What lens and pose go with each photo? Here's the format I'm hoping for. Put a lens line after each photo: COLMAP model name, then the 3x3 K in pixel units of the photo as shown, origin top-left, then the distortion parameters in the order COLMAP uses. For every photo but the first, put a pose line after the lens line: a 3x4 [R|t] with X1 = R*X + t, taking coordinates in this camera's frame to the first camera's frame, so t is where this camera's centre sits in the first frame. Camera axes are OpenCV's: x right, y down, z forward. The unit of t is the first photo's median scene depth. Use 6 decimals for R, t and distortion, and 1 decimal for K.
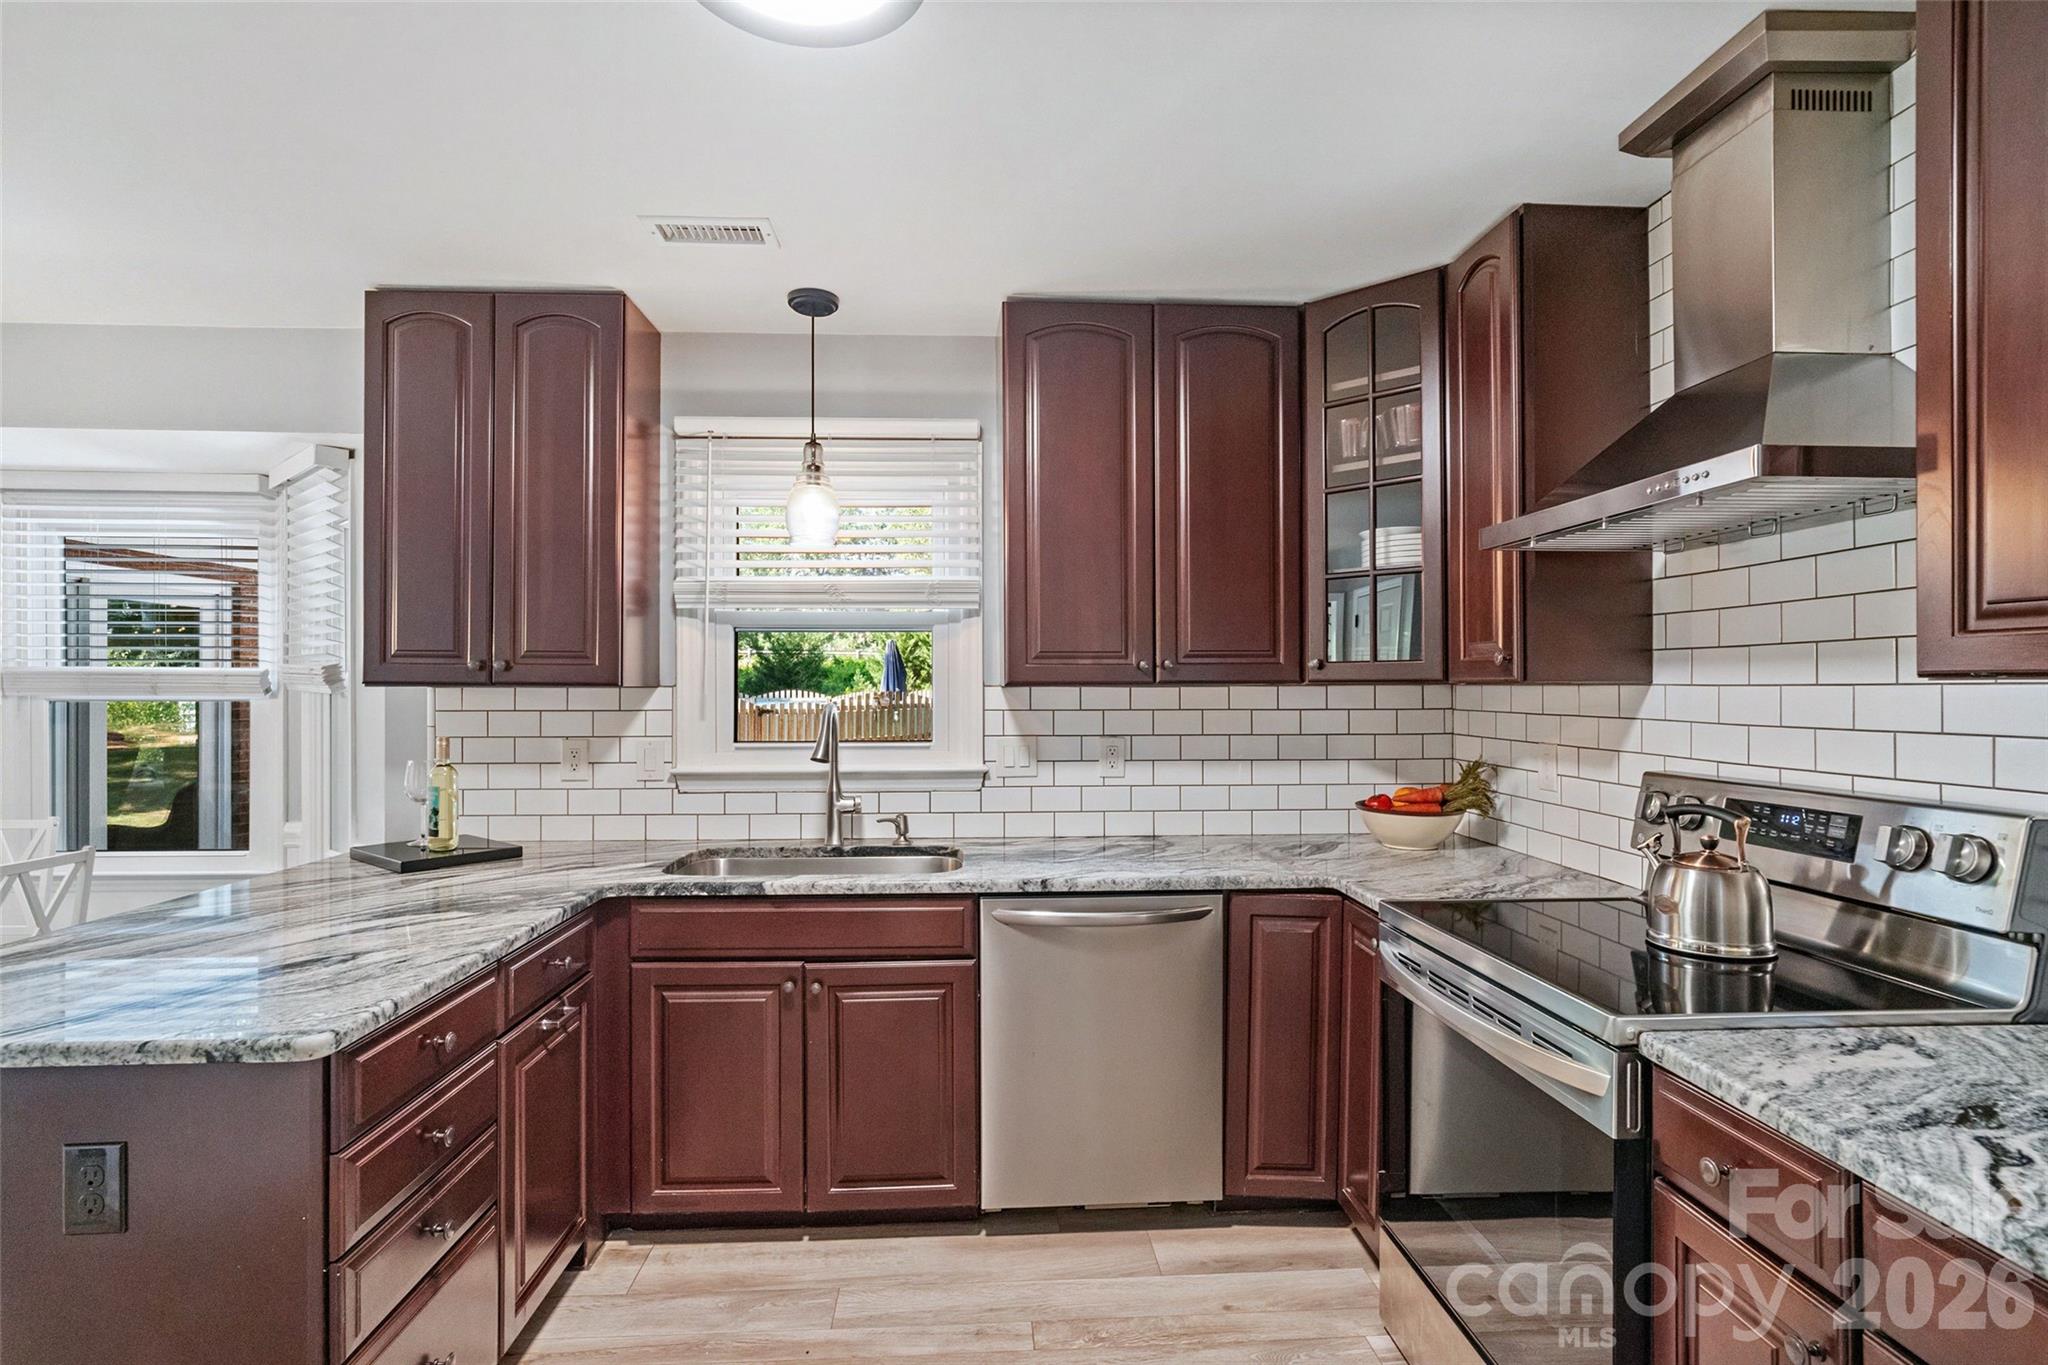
lens RADIAL K [[981.3, 0, 1018.8], [0, 981.3, 684.7], [0, 0, 1]] dist [-0.014213, 0.009289]
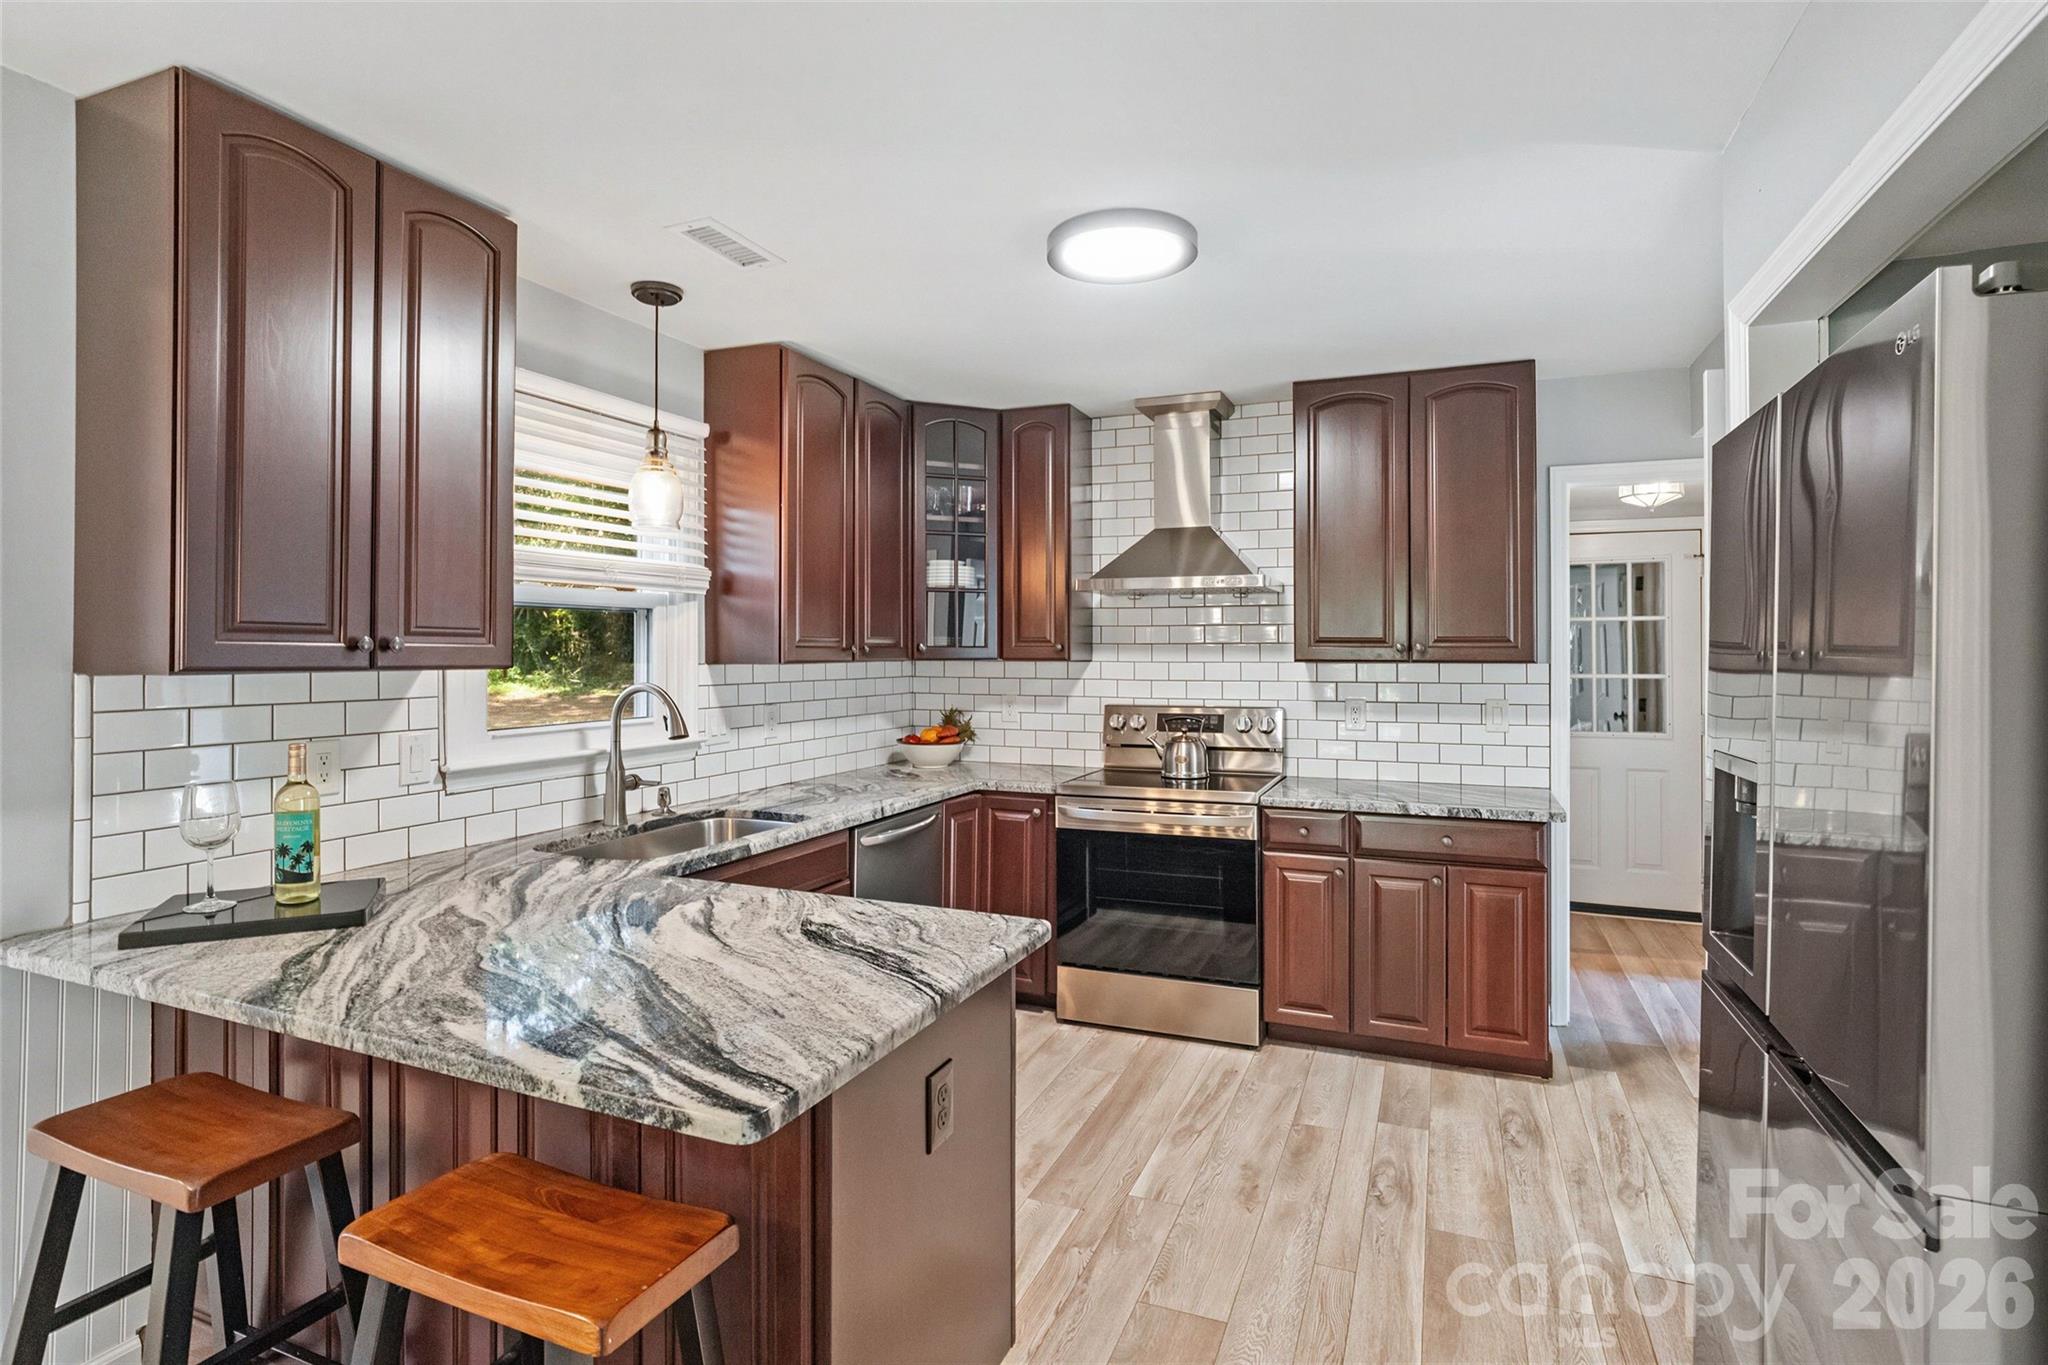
lens RADIAL K [[1009.7, 0, 1042.9], [0, 1009.7, 650.4], [0, 0, 1]] dist [-0.008852, -0.000375]
pose [[0.417787, 0.002617, 0.908541, -1.102968], [-0.004547, 0.999989, -0.000789, -0.017826], [-0.908534, -0.003801, 0.417794, 0.212234]]
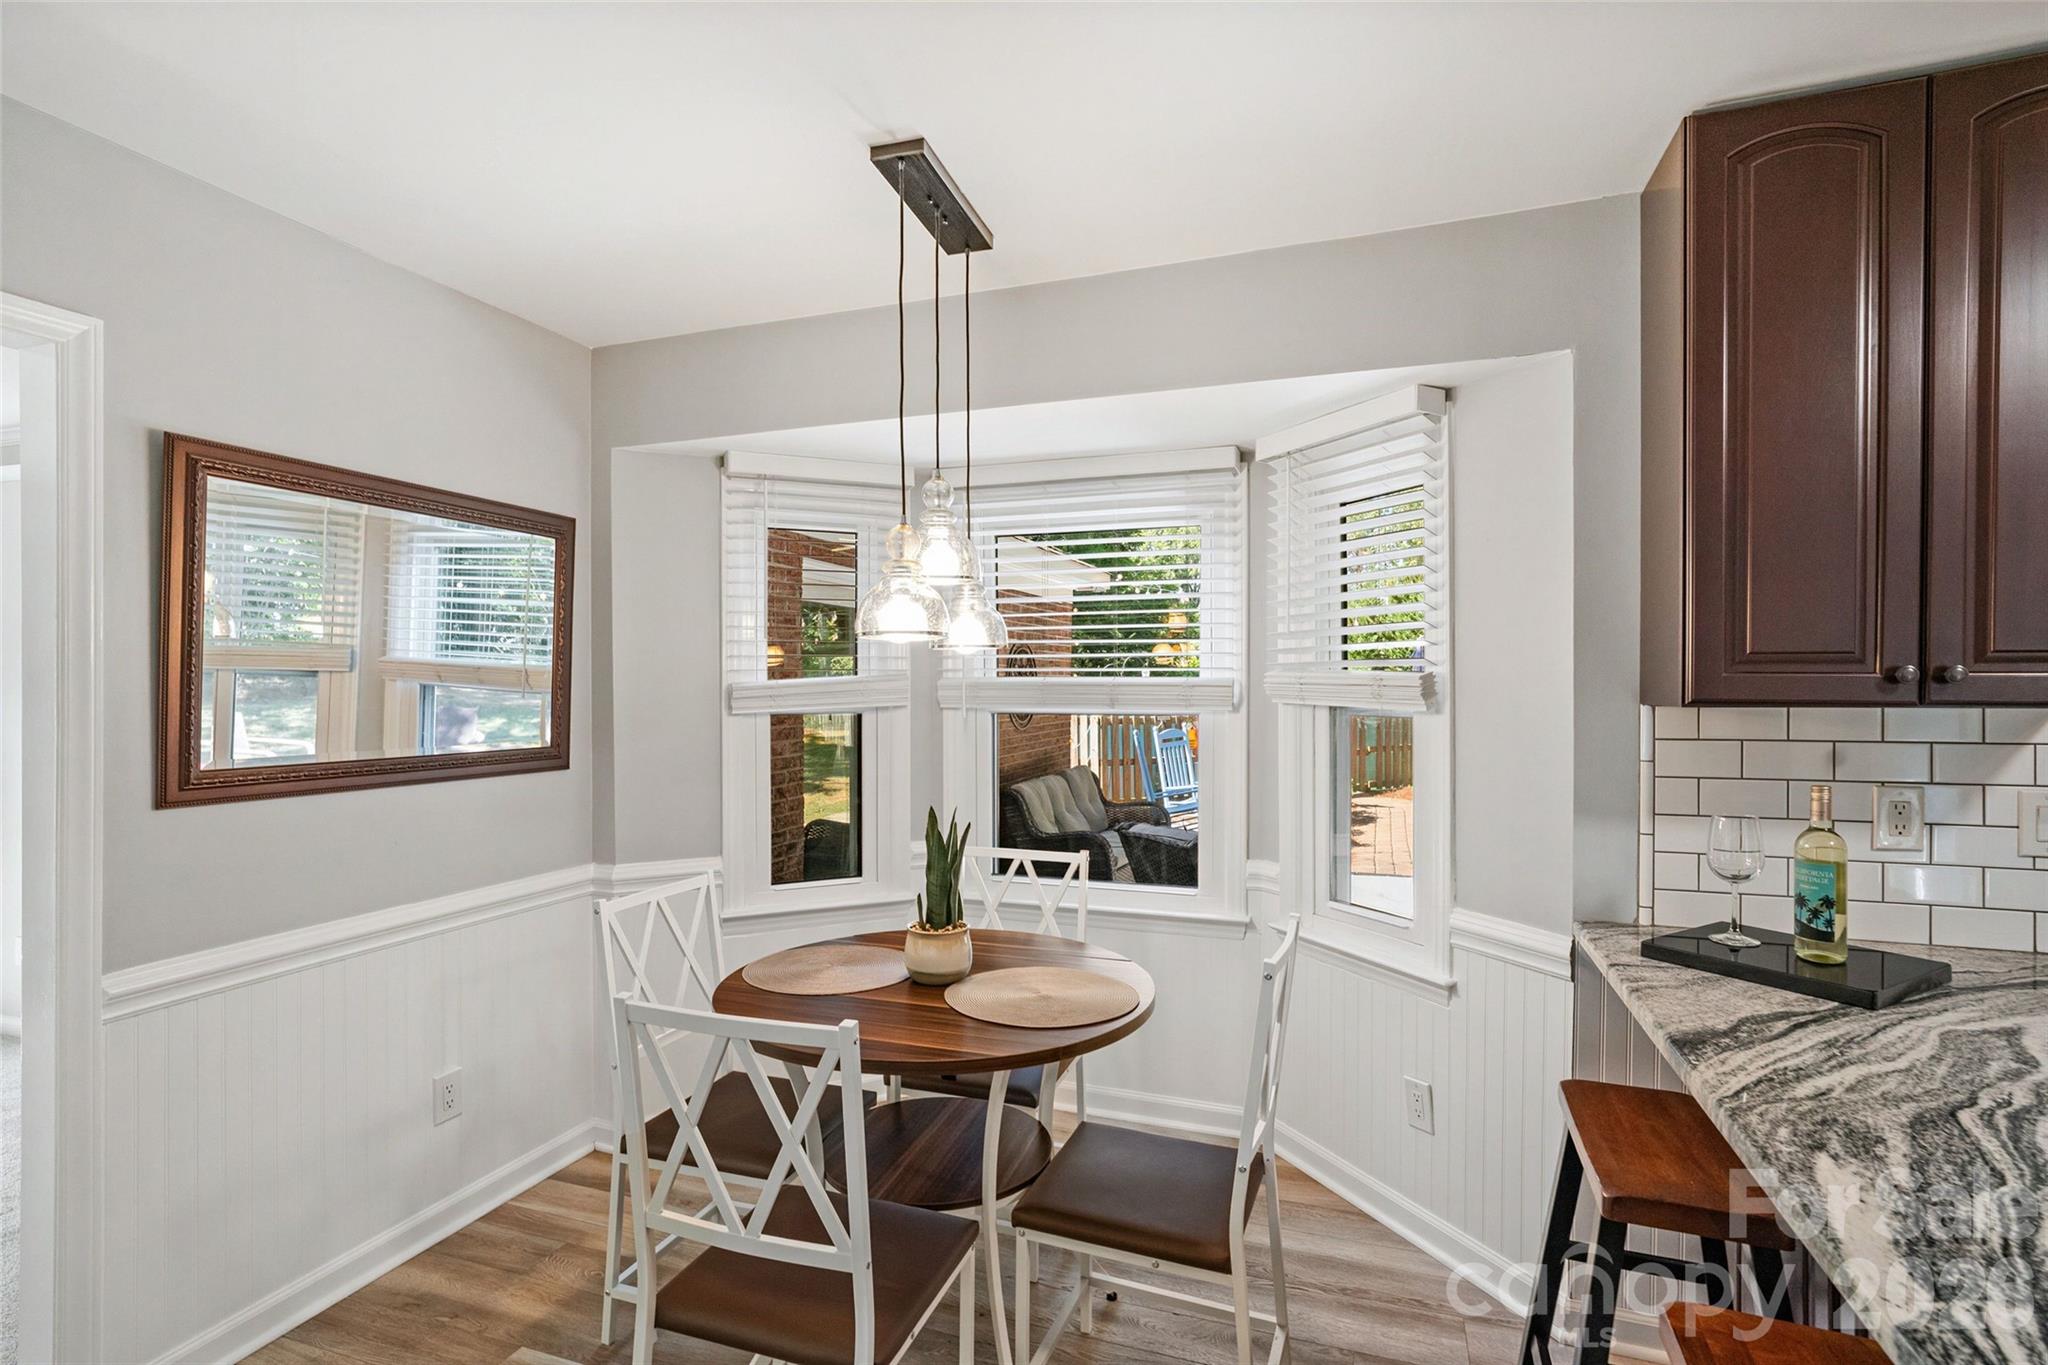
lens RADIAL K [[981.3, 0, 1018.8], [0, 981.3, 684.7], [0, 0, 1]] dist [-0.014213, 0.009289]
pose [[0.926089, -0.001597, -0.377301, -0.895216], [0.002754, 0.999993, 0.002527, -0.017429], [0.377294, -0.003380, 0.926087, 0.218690]]
